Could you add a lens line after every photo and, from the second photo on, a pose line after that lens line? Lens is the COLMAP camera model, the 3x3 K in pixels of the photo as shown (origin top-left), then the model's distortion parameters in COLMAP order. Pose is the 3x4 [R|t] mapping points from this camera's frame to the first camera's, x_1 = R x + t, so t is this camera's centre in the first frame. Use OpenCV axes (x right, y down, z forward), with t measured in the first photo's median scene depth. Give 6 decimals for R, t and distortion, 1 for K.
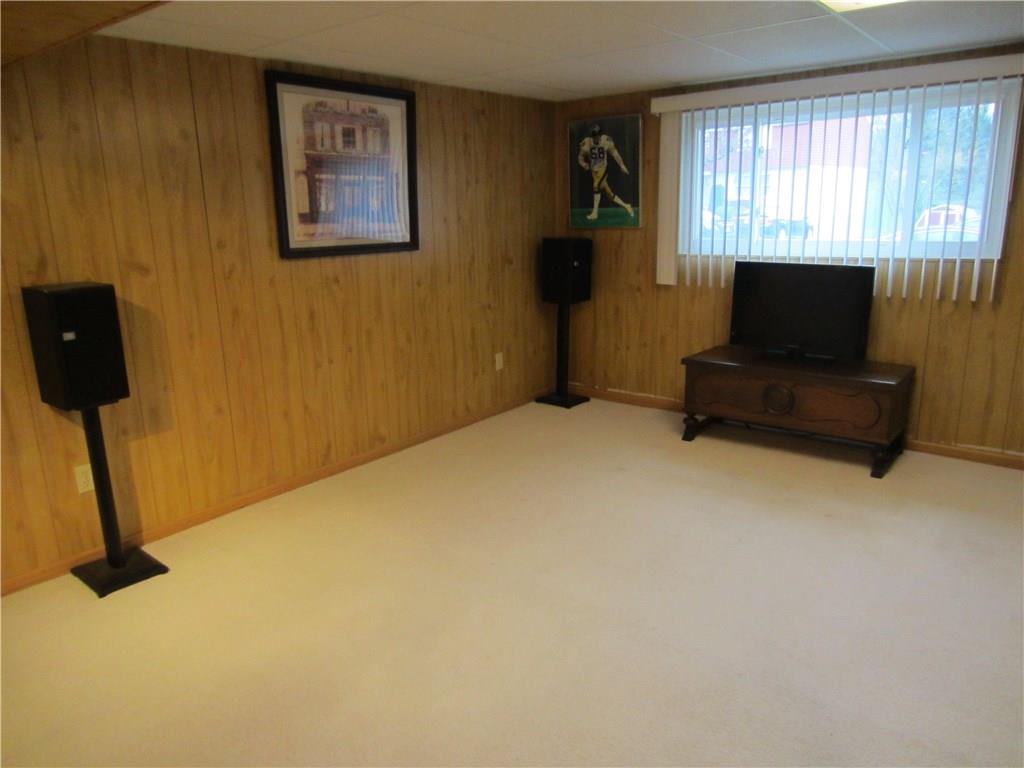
lens RADIAL K [[730.1, 0, 514.3], [0, 730.1, 378.1], [0, 0, 1]] dist [-0.006070, 0.000929]
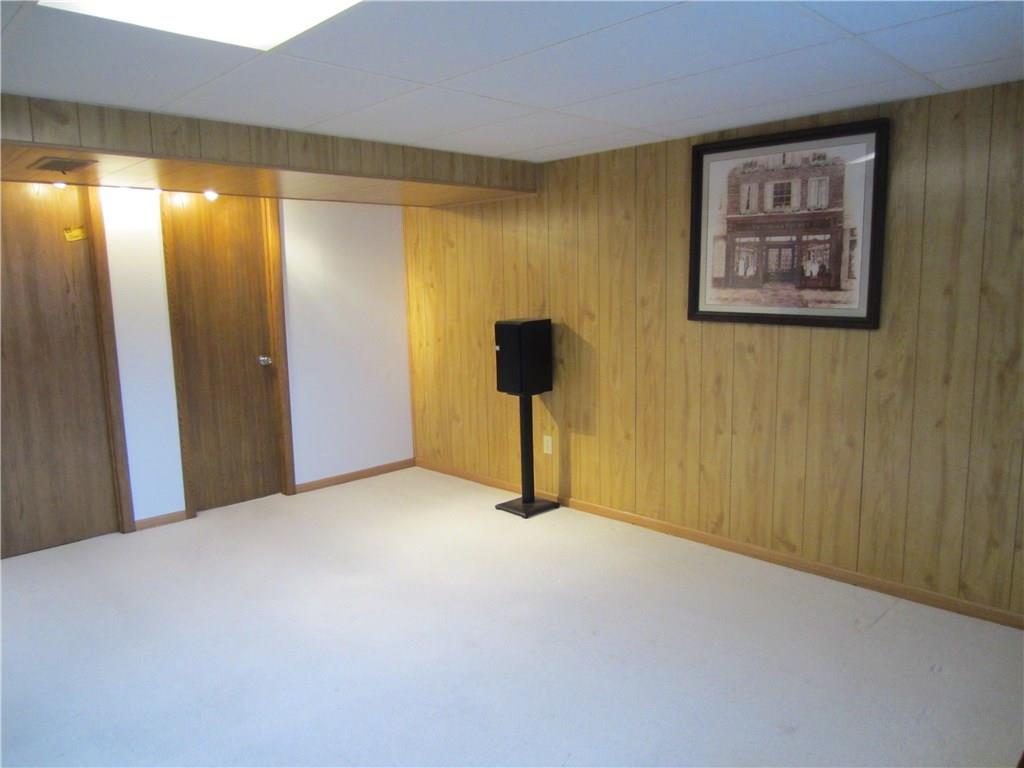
lens RADIAL K [[730.1, 0, 514.3], [0, 730.1, 386.6], [0, 0, 1]] dist [-0.006070, 0.000929]
pose [[-0.107639, 0.173879, -0.978867, 0.738581], [-0.211456, 0.958055, 0.193435, -0.215263], [0.971442, 0.227808, -0.066356, 0.821071]]
